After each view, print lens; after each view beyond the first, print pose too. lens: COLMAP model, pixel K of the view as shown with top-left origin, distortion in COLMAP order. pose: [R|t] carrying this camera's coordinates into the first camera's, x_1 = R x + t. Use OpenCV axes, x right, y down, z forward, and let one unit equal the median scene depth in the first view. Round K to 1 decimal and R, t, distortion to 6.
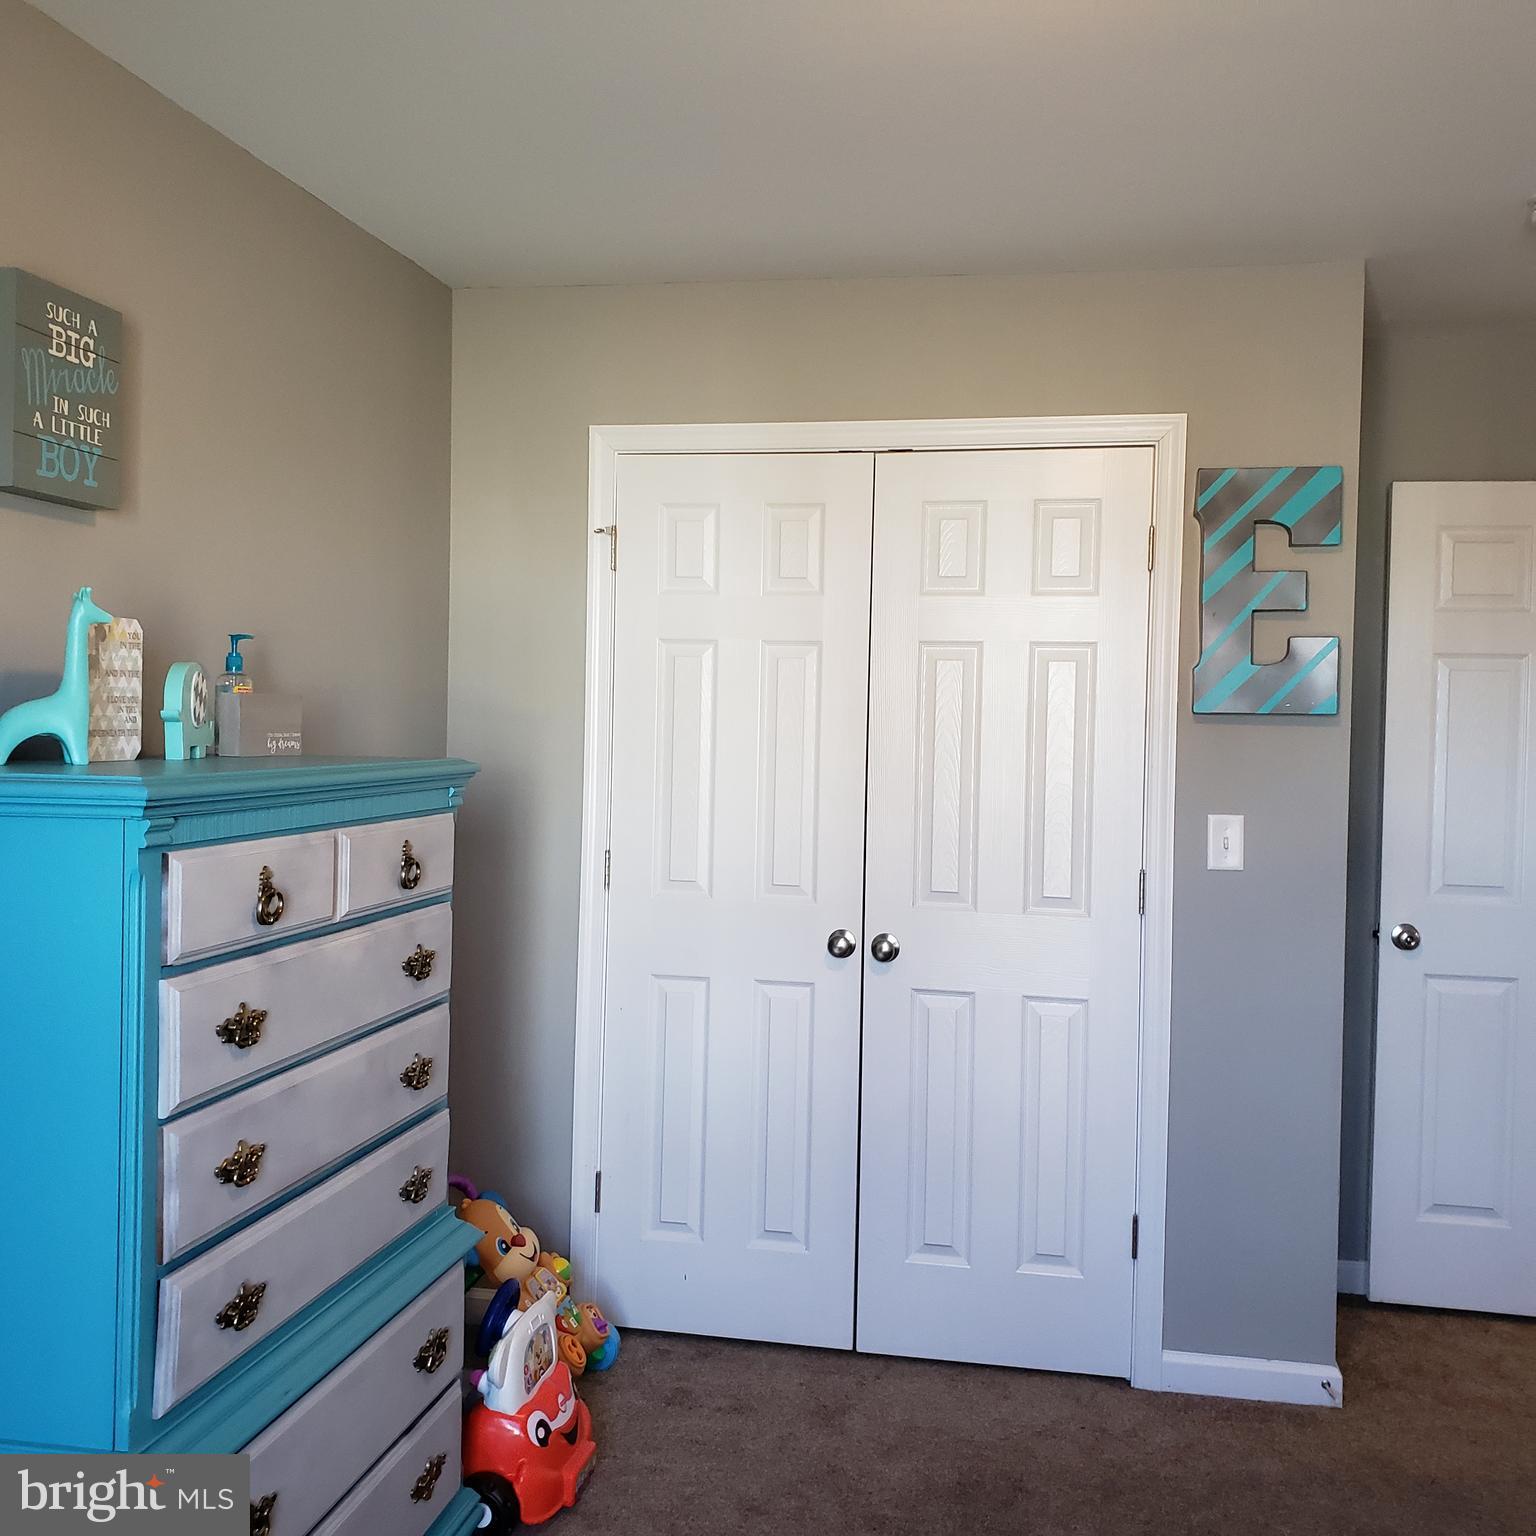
lens RADIAL K [[1733.6, 0, 768.0], [0, 1733.6, 768.0], [0, 0, 1]] dist [0.163682, -0.130576]
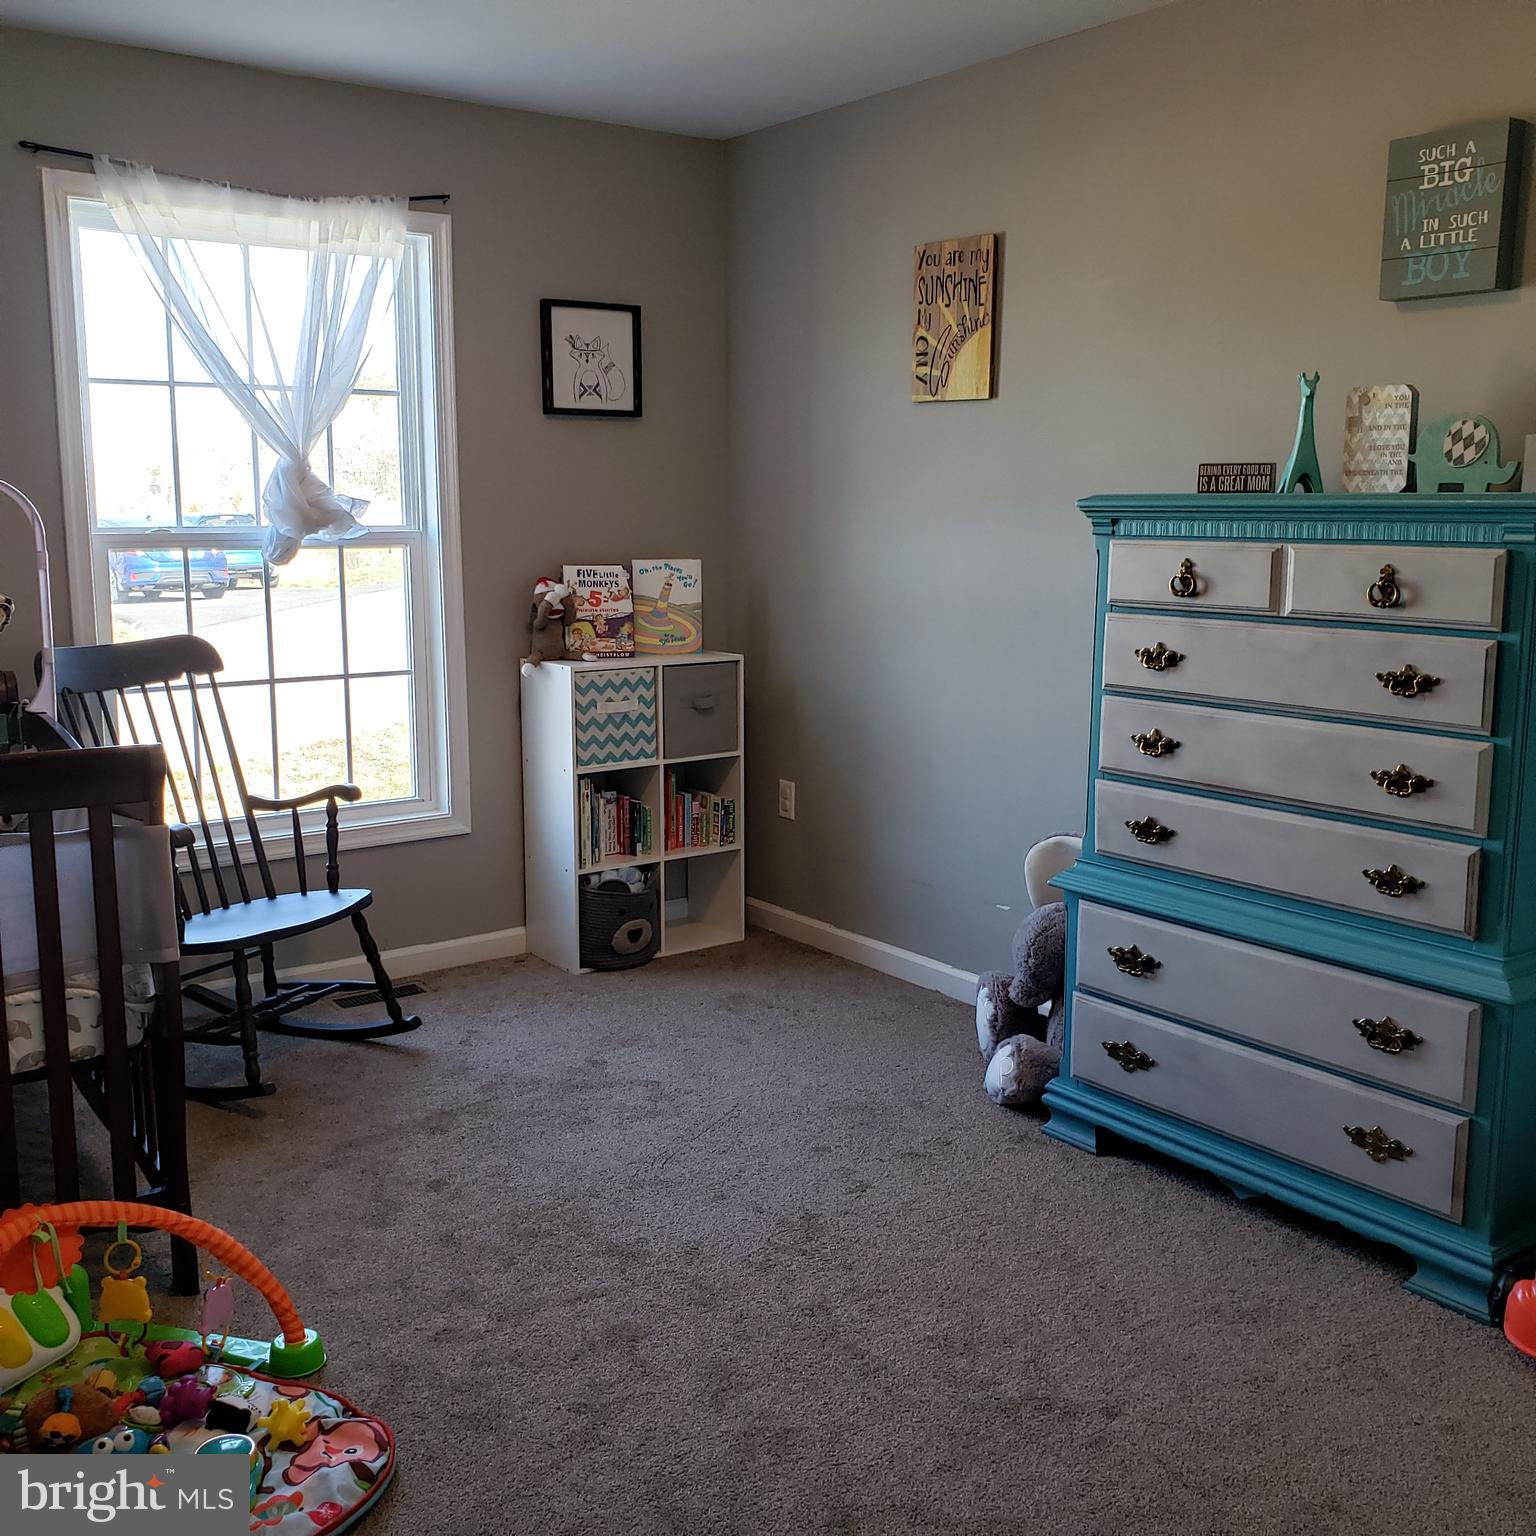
lens RADIAL K [[1743.1, 0, 770.0], [0, 1743.1, 697.7], [0, 0, 1]] dist [-0.000929, 0.654860]
pose [[-0.653078, 0.067718, -0.754257, 0.969896], [-0.047042, 0.990443, 0.129655, -0.002107], [0.755828, 0.120157, -0.643651, 1.535044]]
